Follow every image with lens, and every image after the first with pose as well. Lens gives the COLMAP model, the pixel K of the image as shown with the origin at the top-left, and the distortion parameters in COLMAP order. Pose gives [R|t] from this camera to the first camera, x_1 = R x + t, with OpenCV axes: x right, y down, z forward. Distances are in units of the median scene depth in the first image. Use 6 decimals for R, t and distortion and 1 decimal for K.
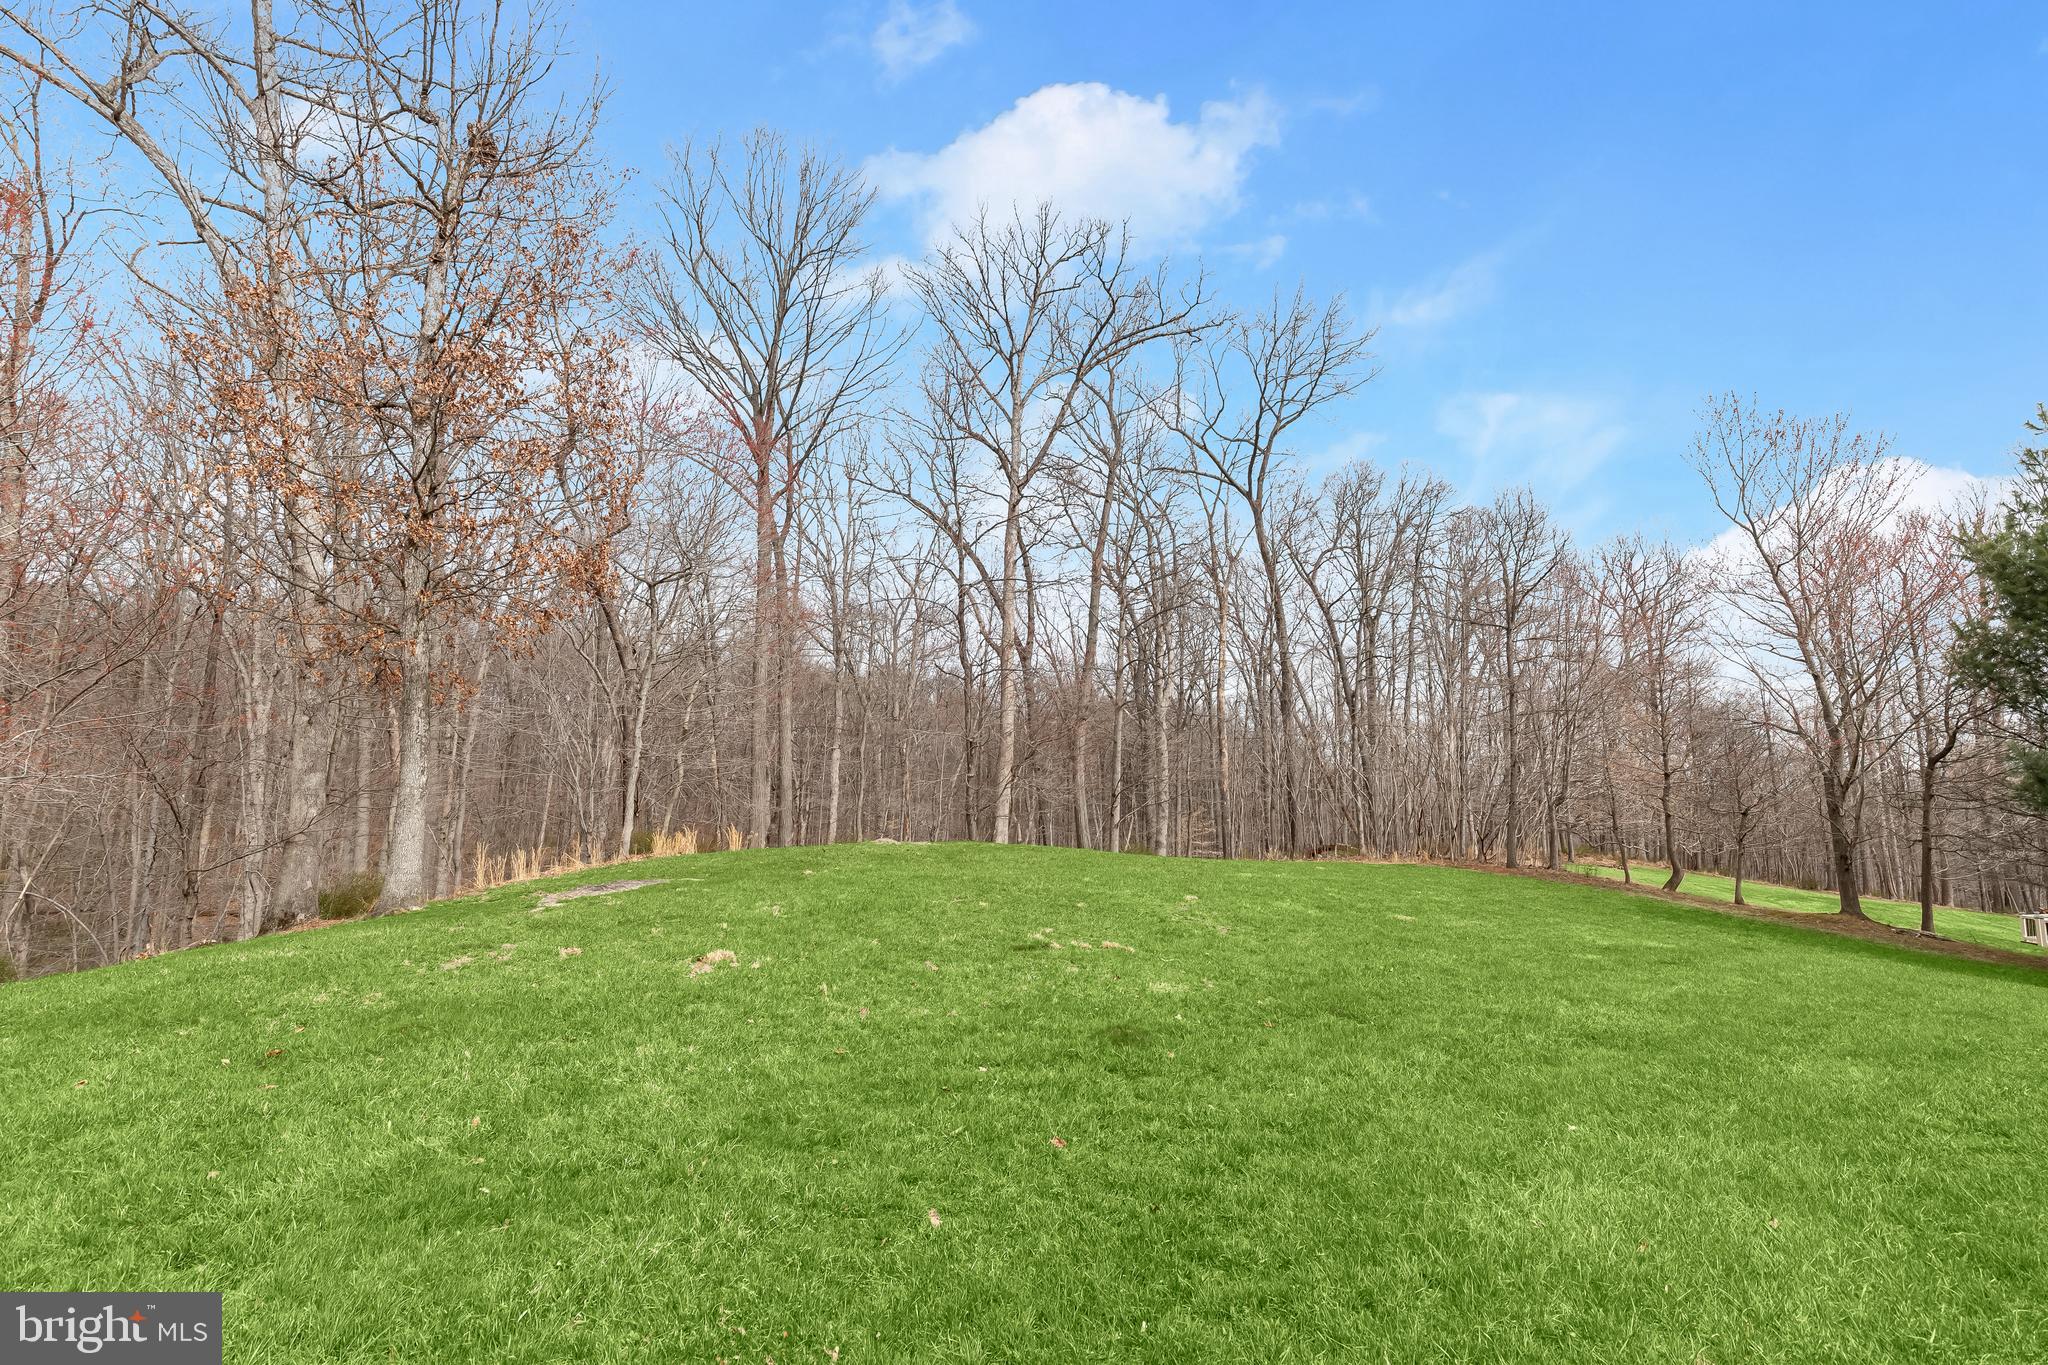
lens RADIAL K [[905.9, 0, 1024.0], [0, 905.9, 682.5], [0, 0, 1]] dist [0.008641, -0.001327]
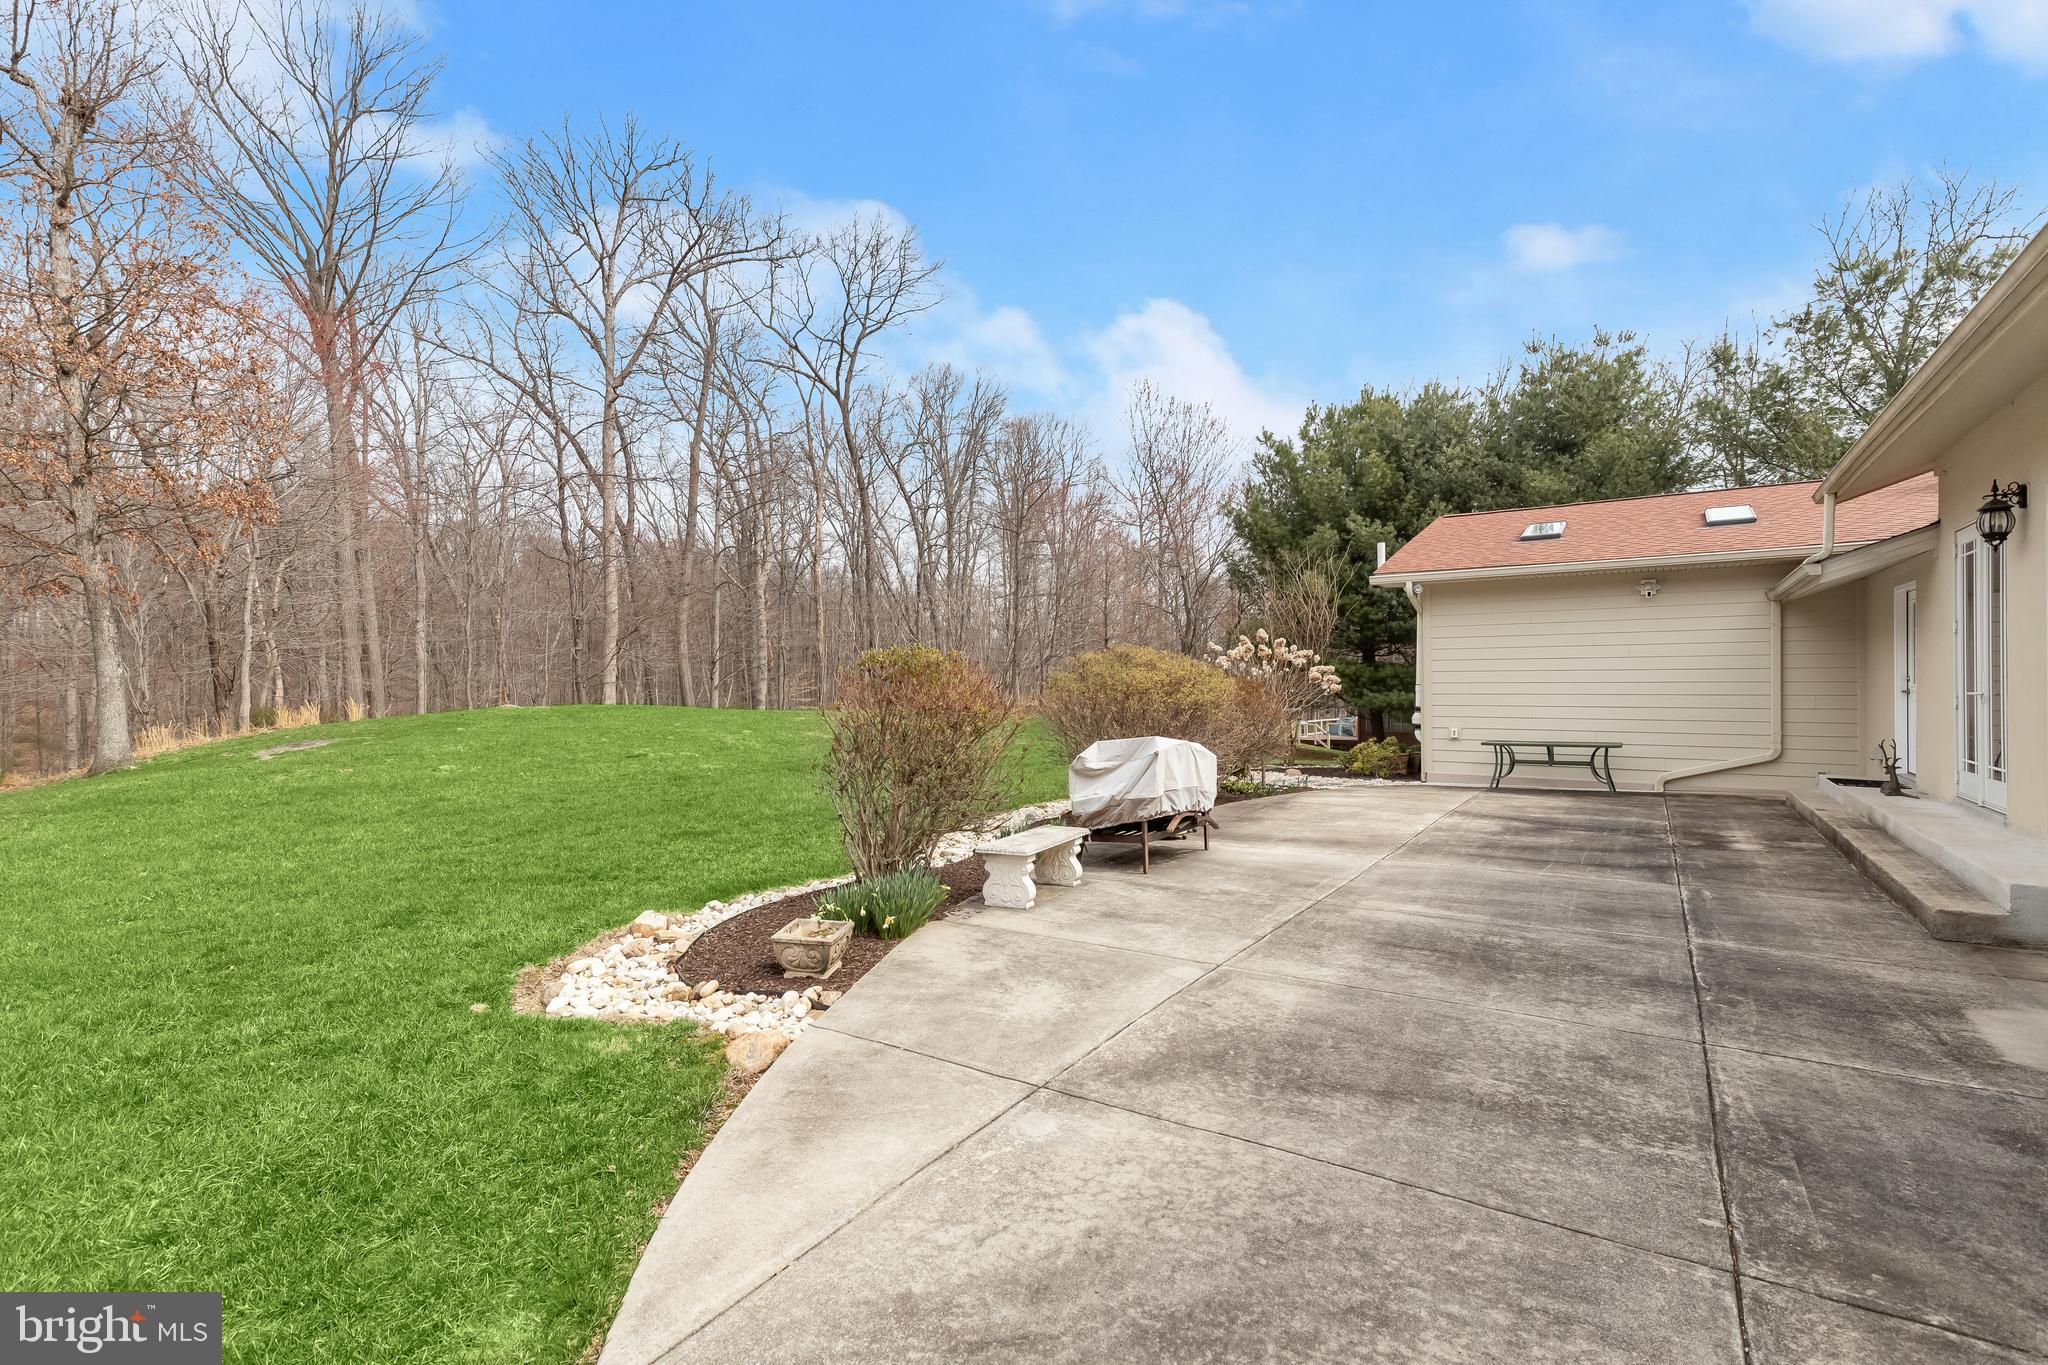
lens RADIAL K [[905.9, 0, 1024.0], [0, 905.9, 682.5], [0, 0, 1]] dist [0.008641, -0.001327]
pose [[0.916951, -0.031700, 0.397738, 0.000231], [-0.030411, 0.988387, 0.148885, -0.033387], [-0.397839, -0.148615, 0.905338, -0.208810]]
